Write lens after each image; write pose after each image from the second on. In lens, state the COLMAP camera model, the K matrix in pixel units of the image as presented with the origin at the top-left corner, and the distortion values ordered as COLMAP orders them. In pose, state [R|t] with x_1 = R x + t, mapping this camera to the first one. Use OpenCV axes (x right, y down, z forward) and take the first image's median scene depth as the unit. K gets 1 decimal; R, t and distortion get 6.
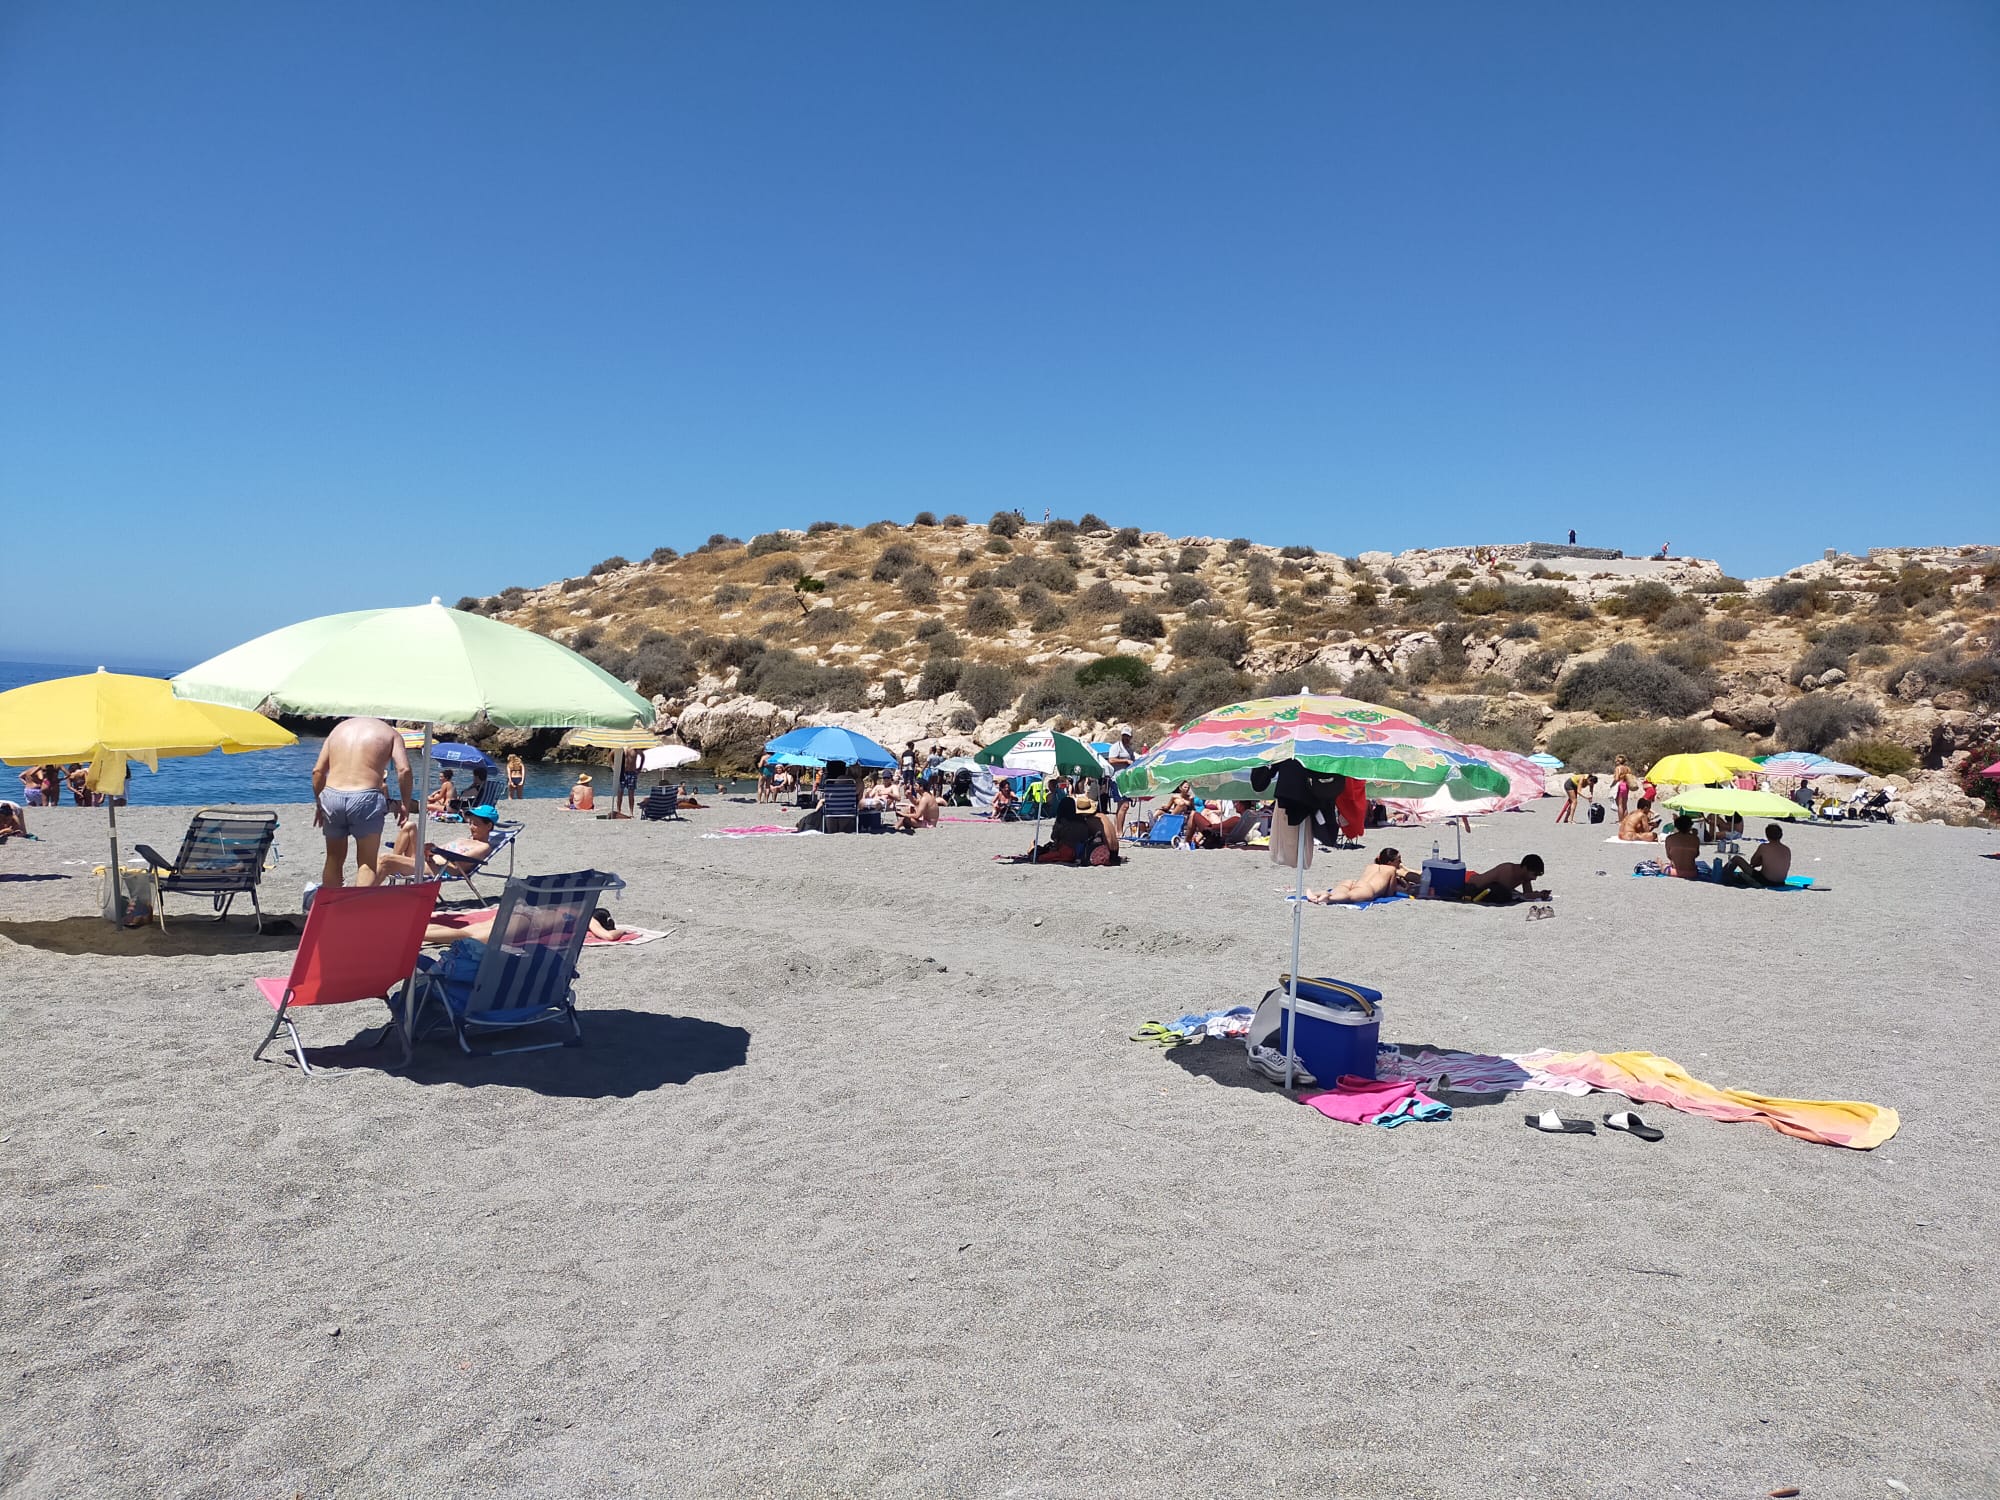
lens RADIAL K [[1465.7, 0, 1000.9], [0, 1465.7, 757.7], [0, 0, 1]] dist [0.083367, -0.124808]
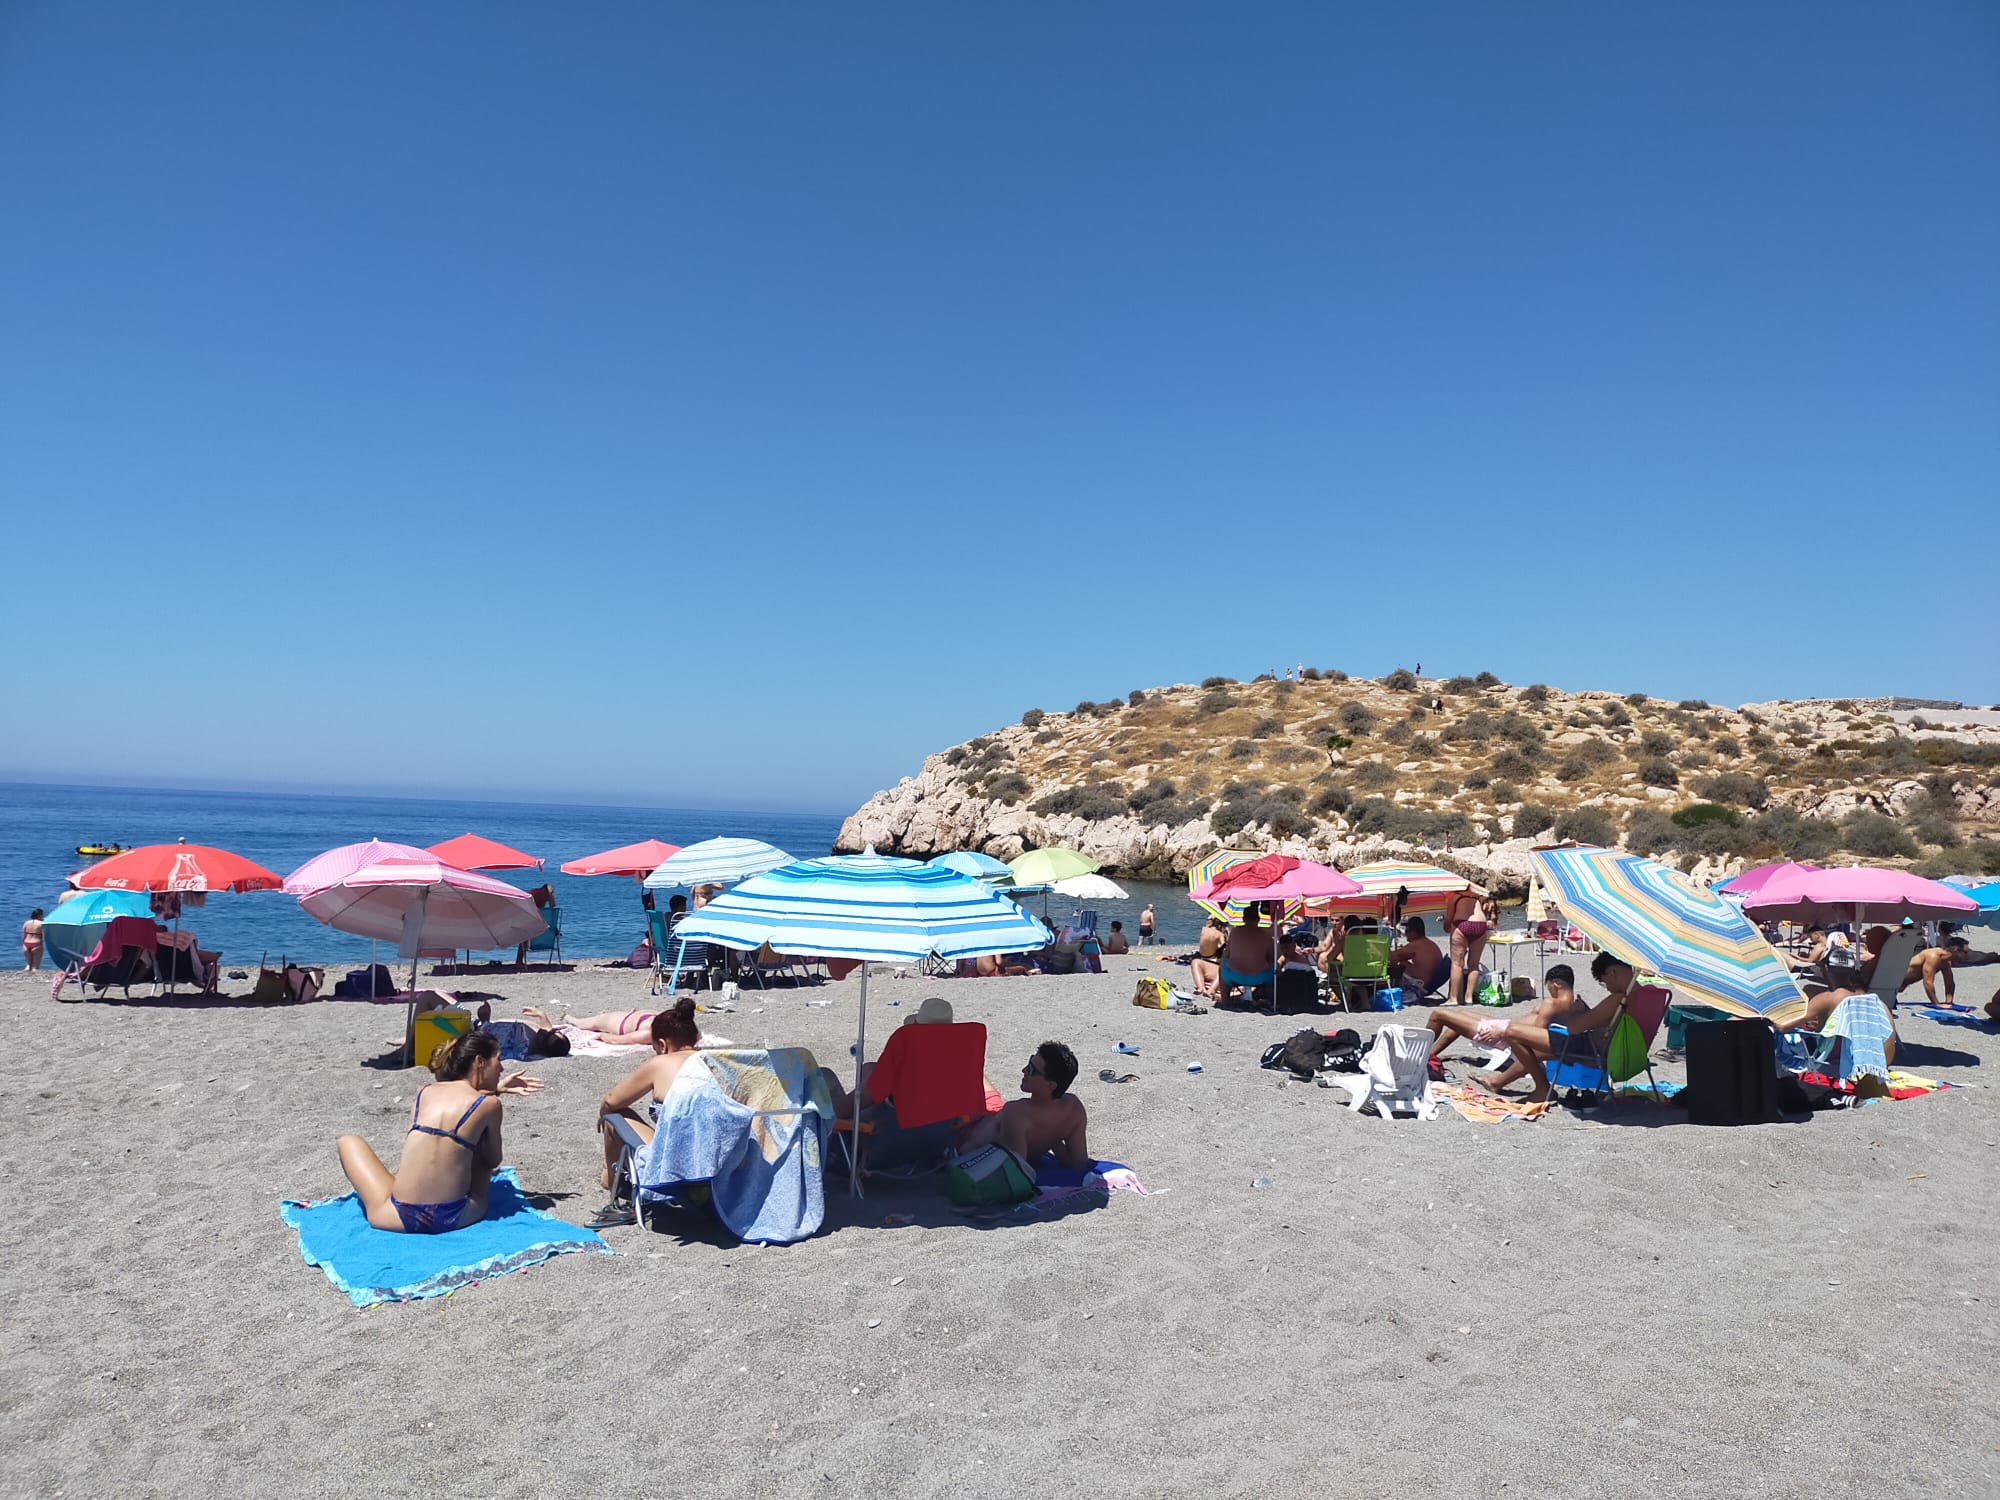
lens RADIAL K [[1465.7, 0, 1000.9], [0, 1465.7, 757.7], [0, 0, 1]] dist [0.083367, -0.124808]
pose [[0.999806, -0.012301, -0.015369, -0.509843], [0.011142, 0.997243, -0.073359, -0.019751], [0.016229, 0.073173, 0.997187, -0.324822]]
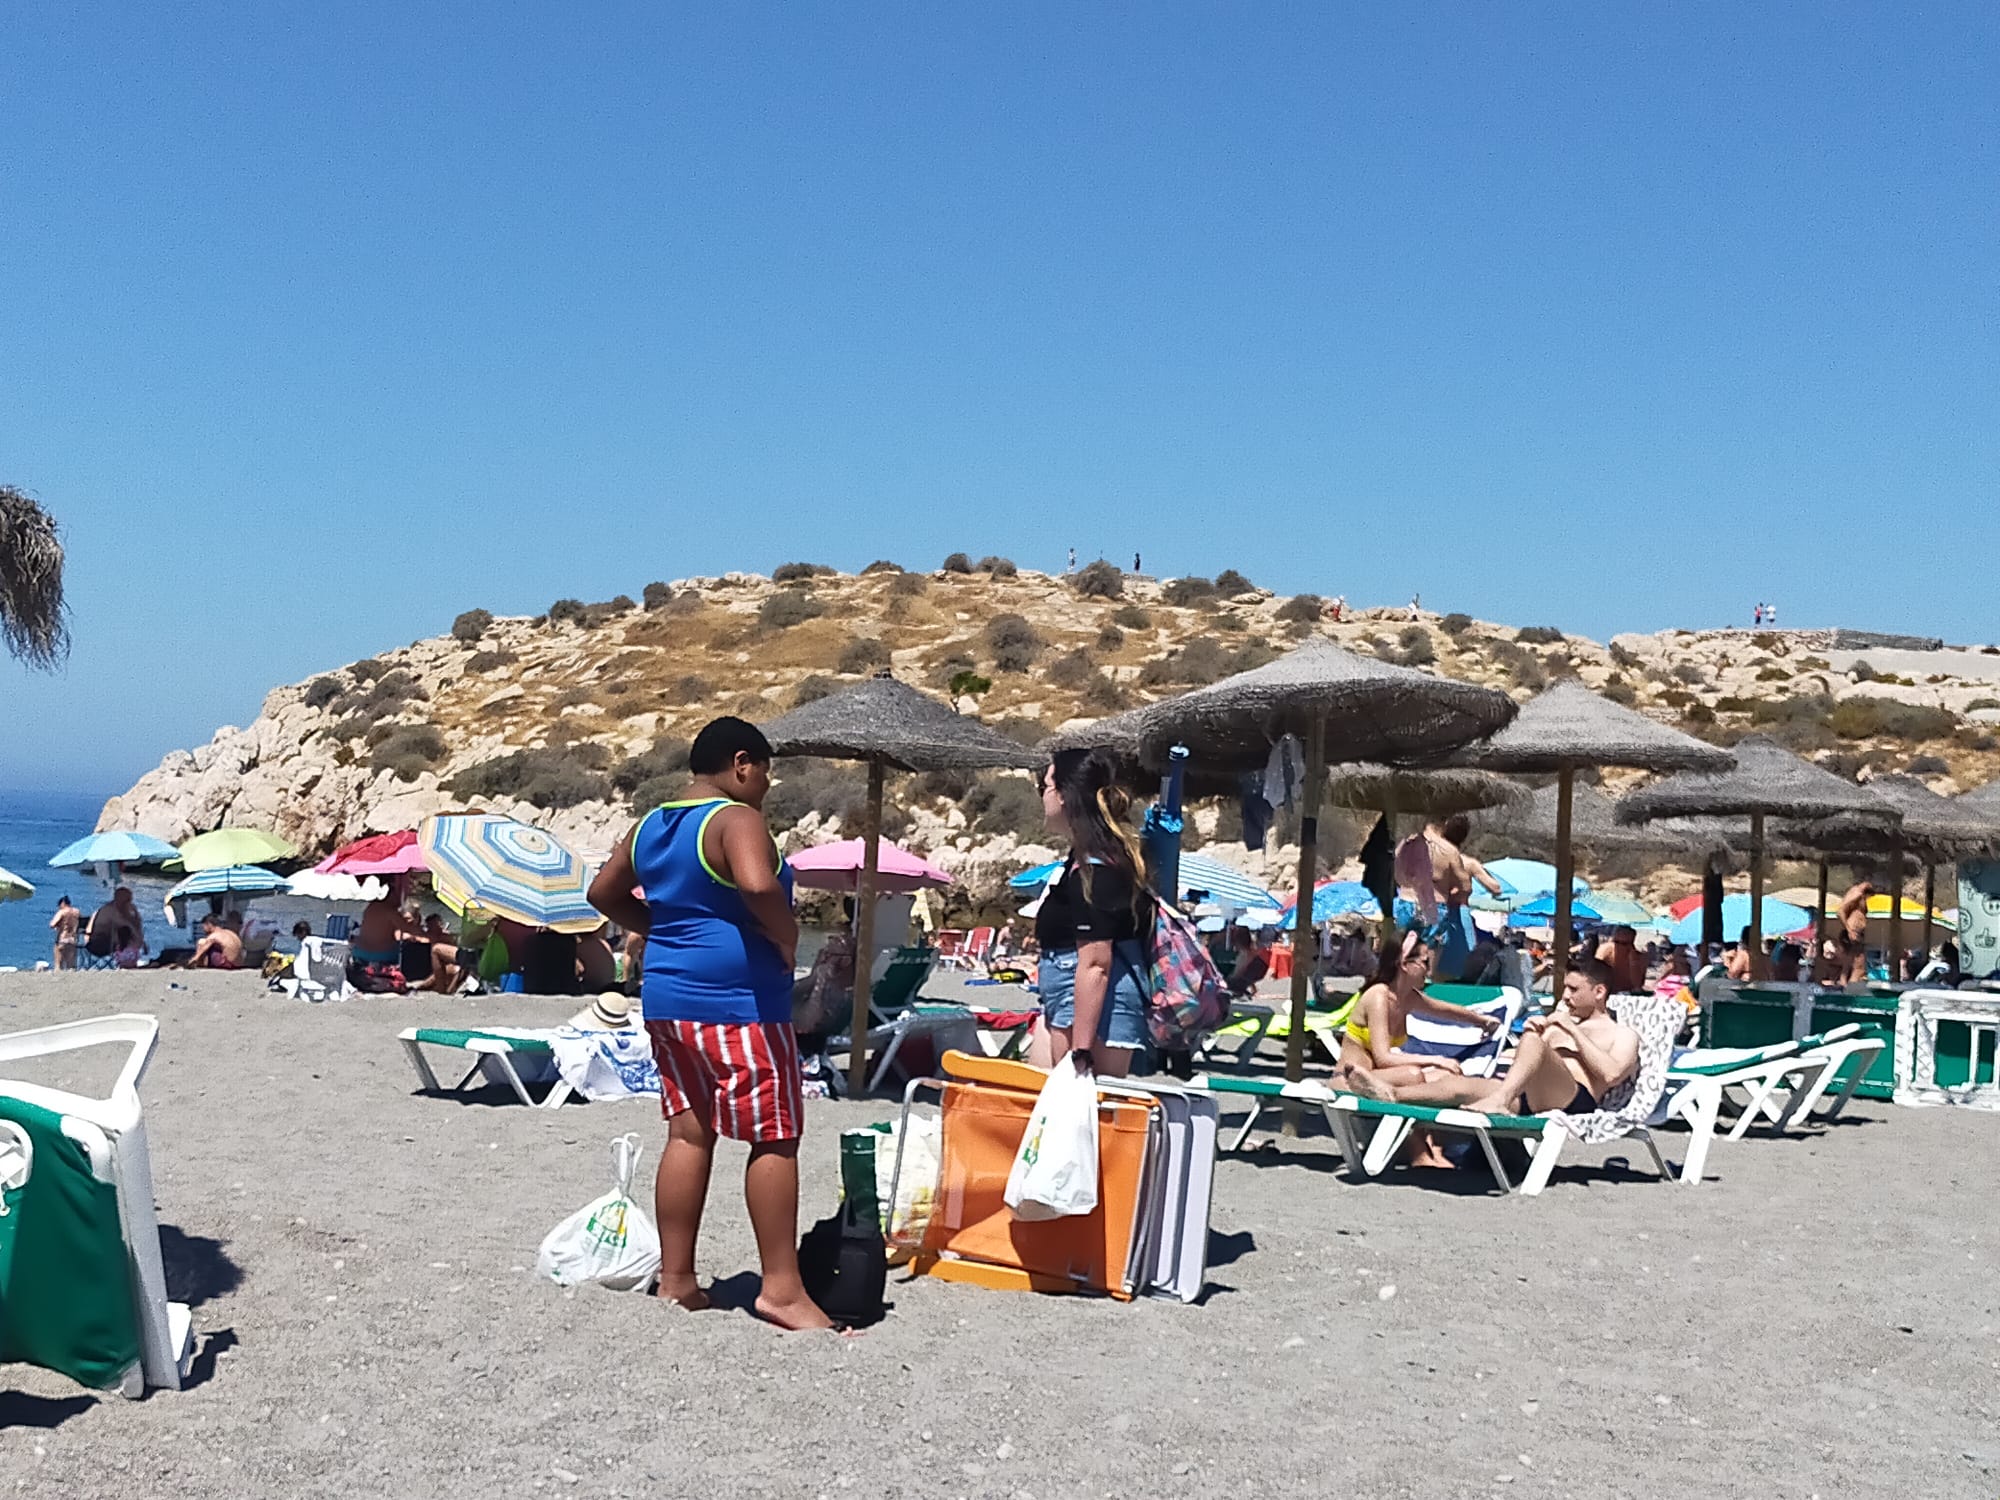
lens RADIAL K [[2798.4, 0, 1011.2], [0, 2798.4, 747.7], [0, 0, 1]] dist [0.124347, -0.024197]
pose [[0.984812, 0.004738, 0.173561, -0.457768], [0.004461, 0.998607, -0.052573, -0.010947], [-0.173568, 0.052548, 0.983419, -0.530493]]
